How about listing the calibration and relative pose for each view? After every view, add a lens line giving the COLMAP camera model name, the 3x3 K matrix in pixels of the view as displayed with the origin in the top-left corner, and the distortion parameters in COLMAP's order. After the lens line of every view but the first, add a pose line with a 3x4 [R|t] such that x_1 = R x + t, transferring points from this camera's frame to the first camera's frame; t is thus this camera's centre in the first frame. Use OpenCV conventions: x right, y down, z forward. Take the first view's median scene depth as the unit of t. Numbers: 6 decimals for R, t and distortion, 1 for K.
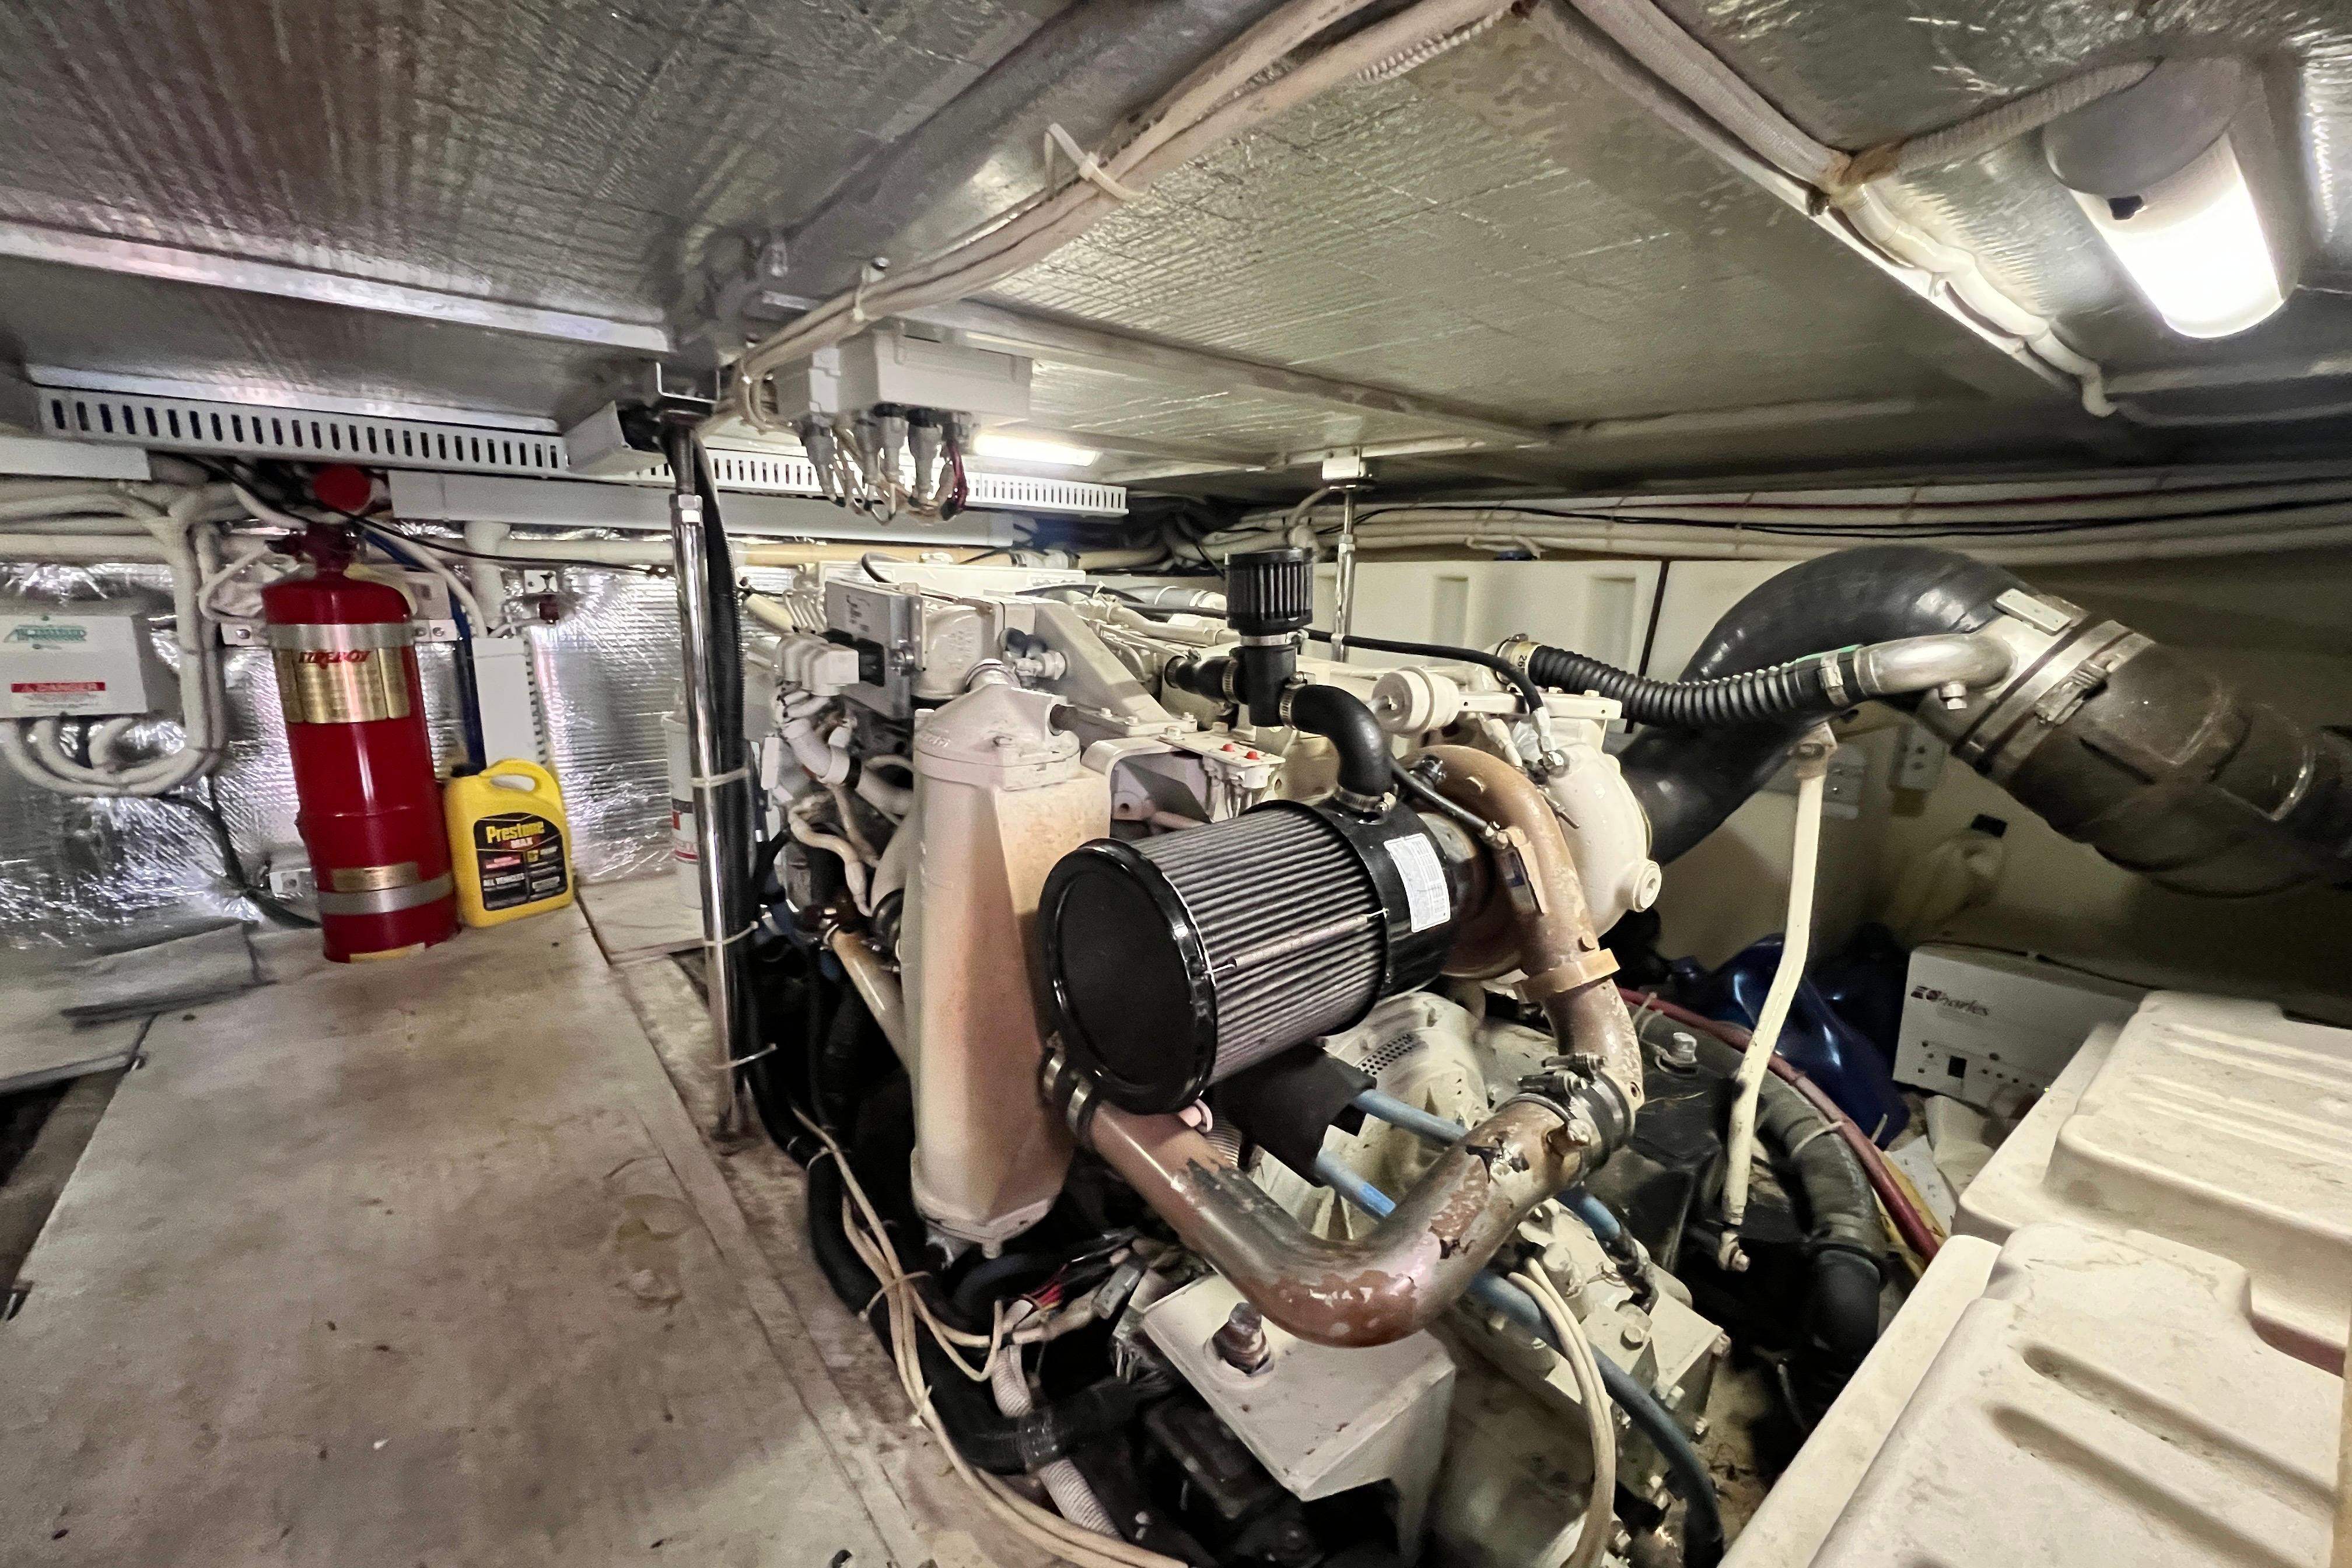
lens RADIAL K [[940.3, 0, 1166.6], [0, 940.3, 782.7], [0, 0, 1]] dist [-0.003331, 0.000845]
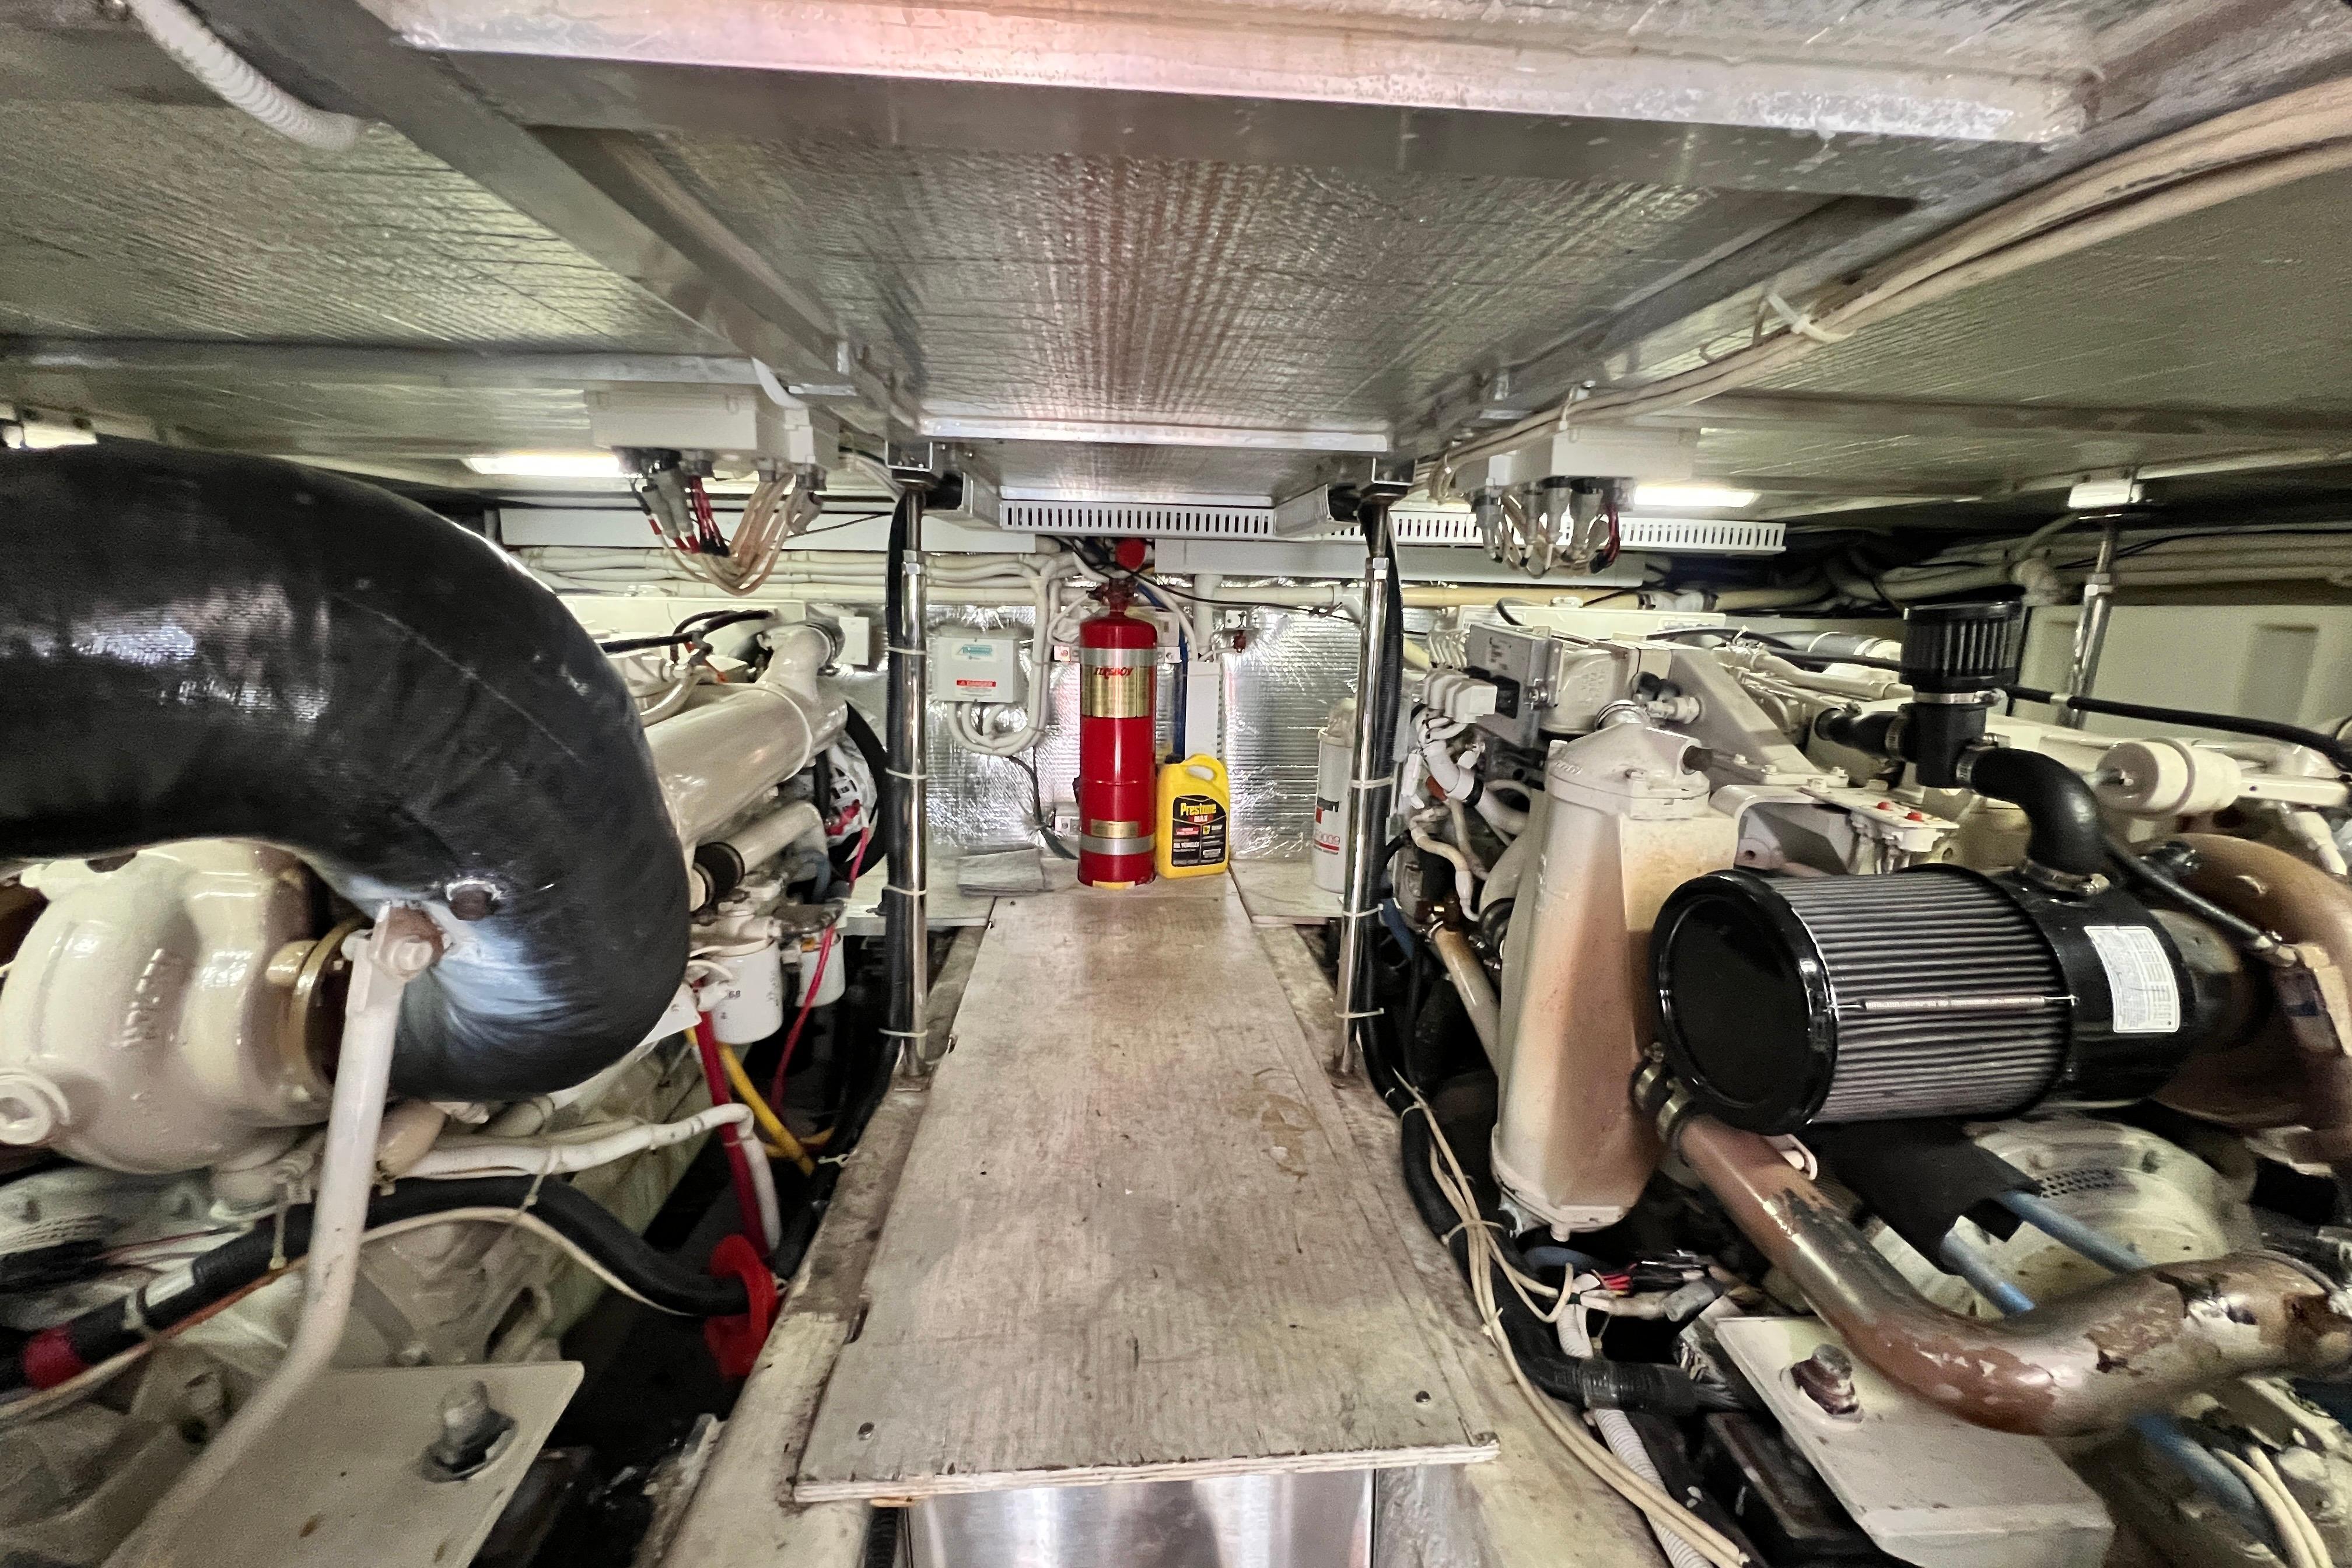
lens RADIAL K [[940.3, 0, 1172.1], [0, 940.3, 780.1], [0, 0, 1]] dist [-0.003331, 0.000845]
pose [[0.825379, 0.104552, -0.554814, -0.004871], [-0.124625, 0.992203, 0.001575, 0.019088], [0.550652, 0.067844, 0.831973, -0.151005]]
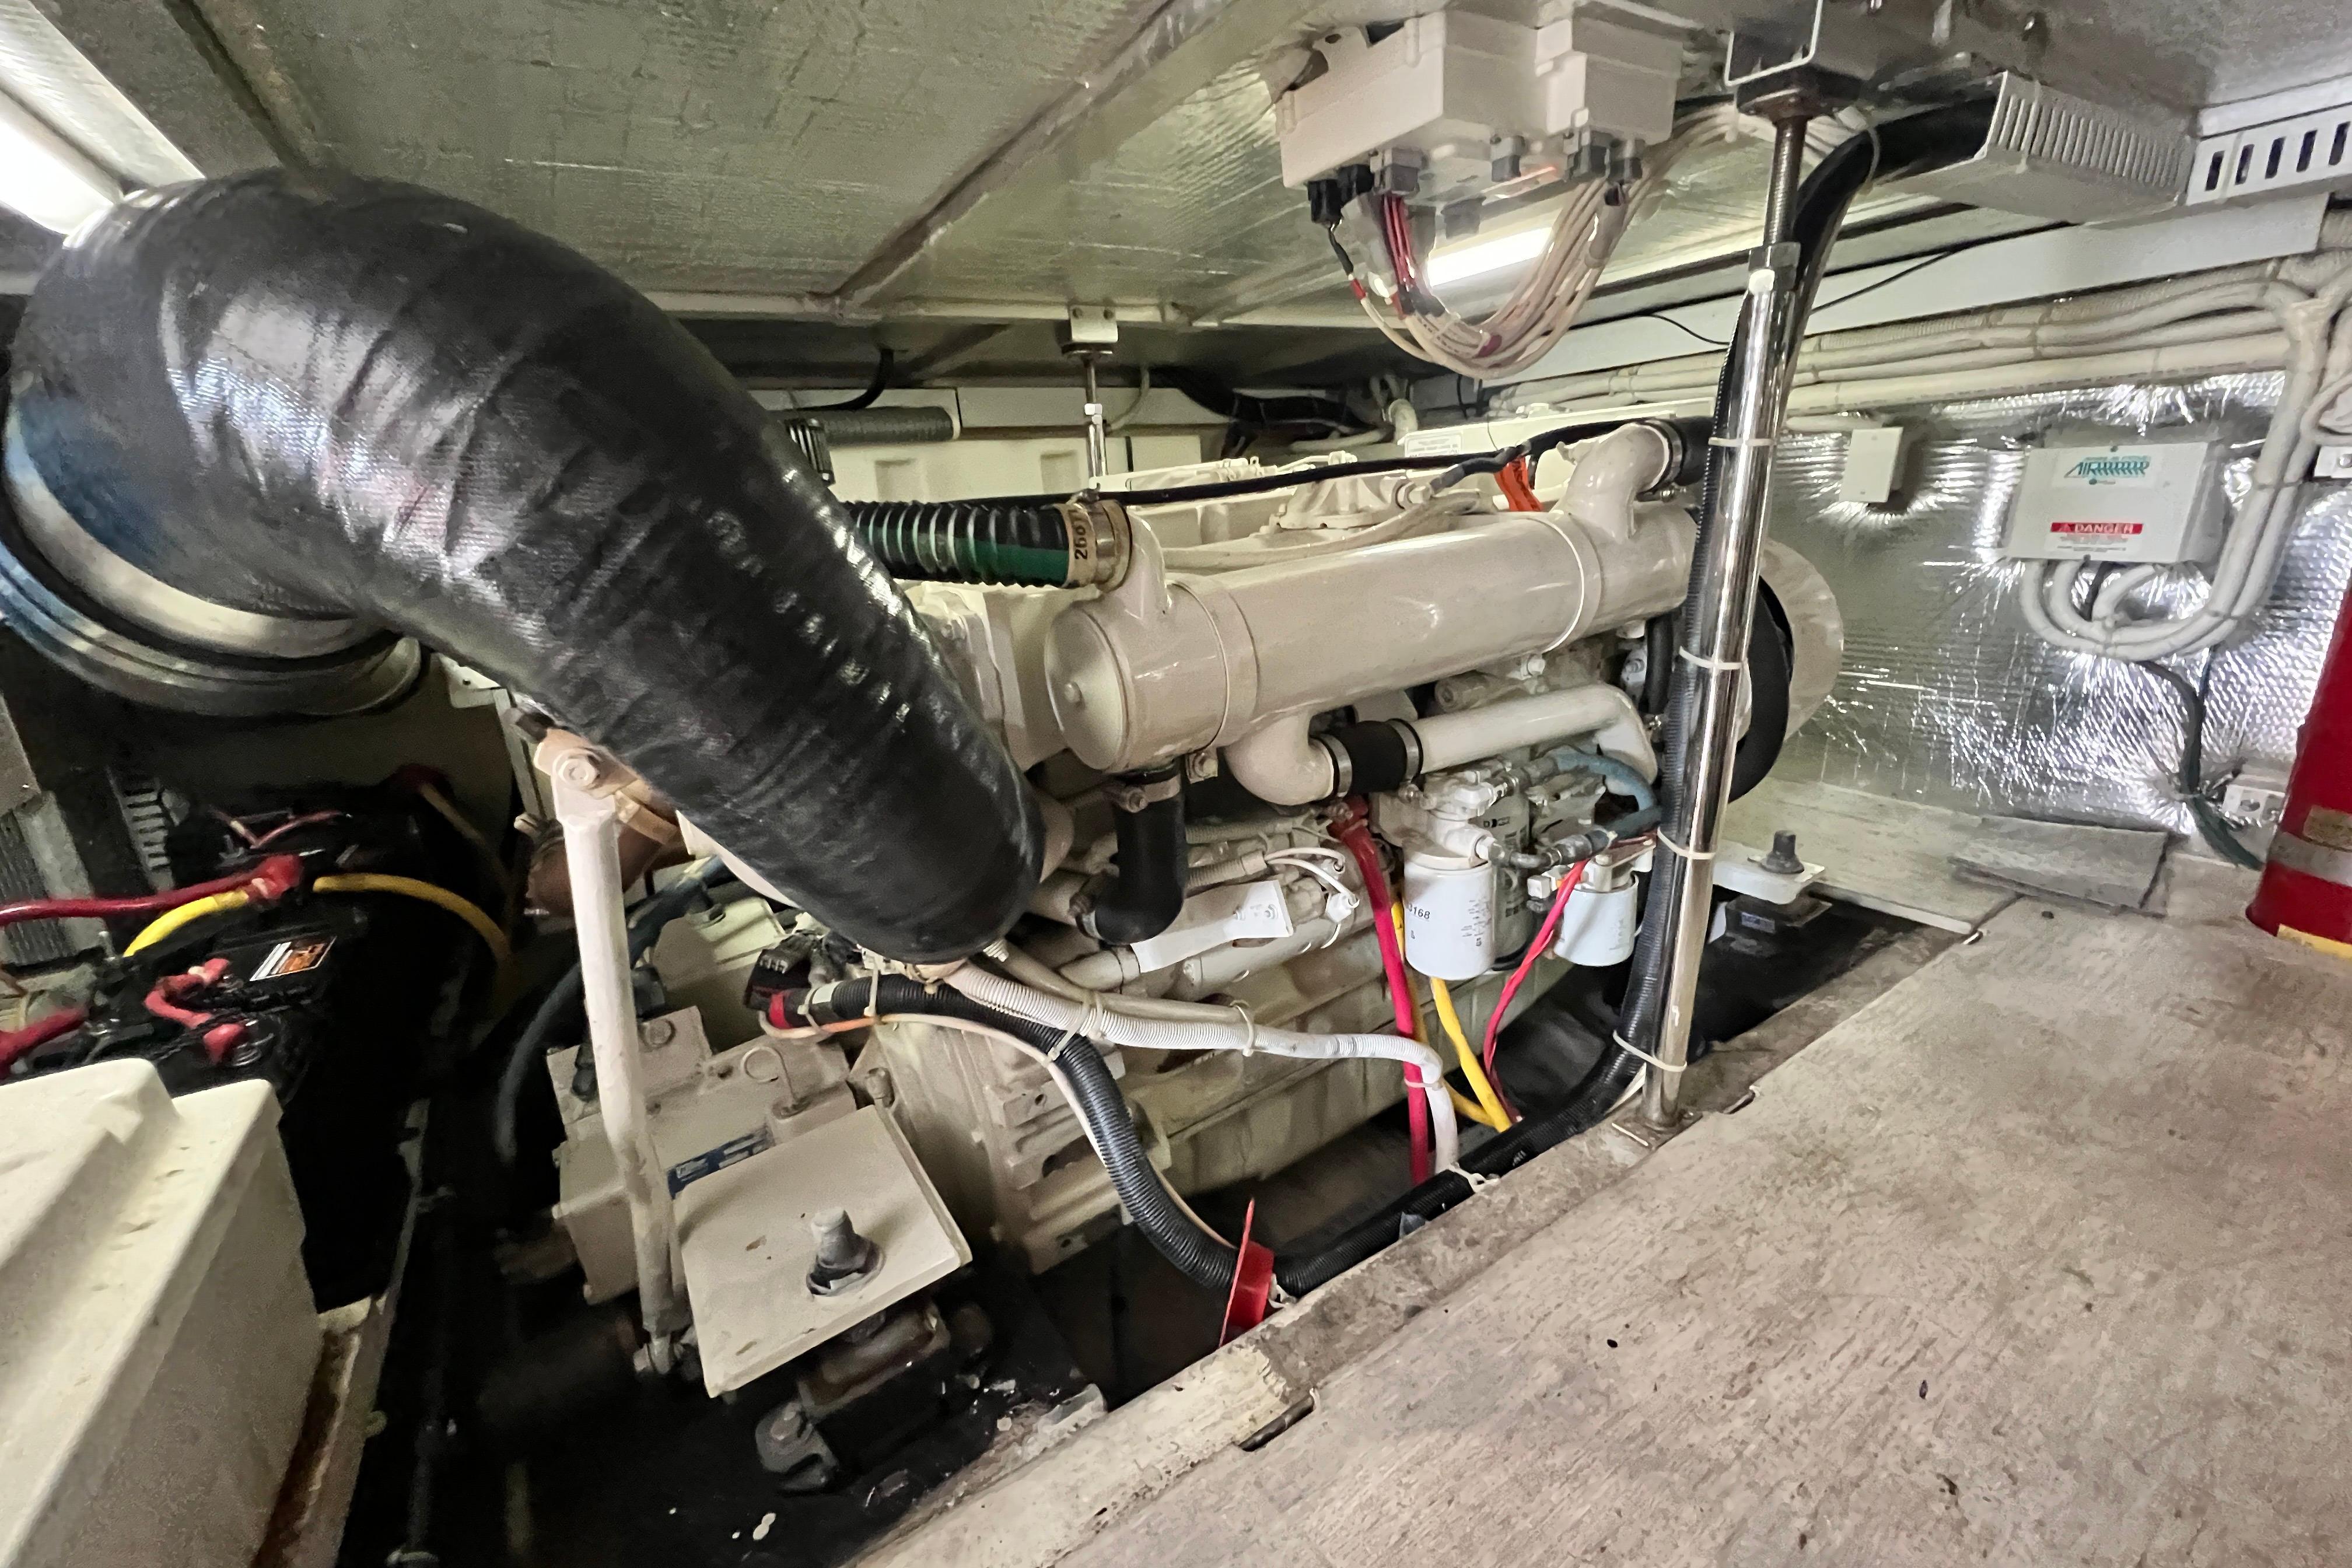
lens RADIAL K [[940.3, 0, 1176.6], [0, 940.3, 781.1], [0, 0, 1]] dist [-0.003331, 0.000845]
pose [[-0.105060, 0.279217, -0.954463, -0.166054], [-0.152201, 0.943953, 0.292895, -0.000750], [0.982750, 0.176042, -0.056675, 0.244406]]
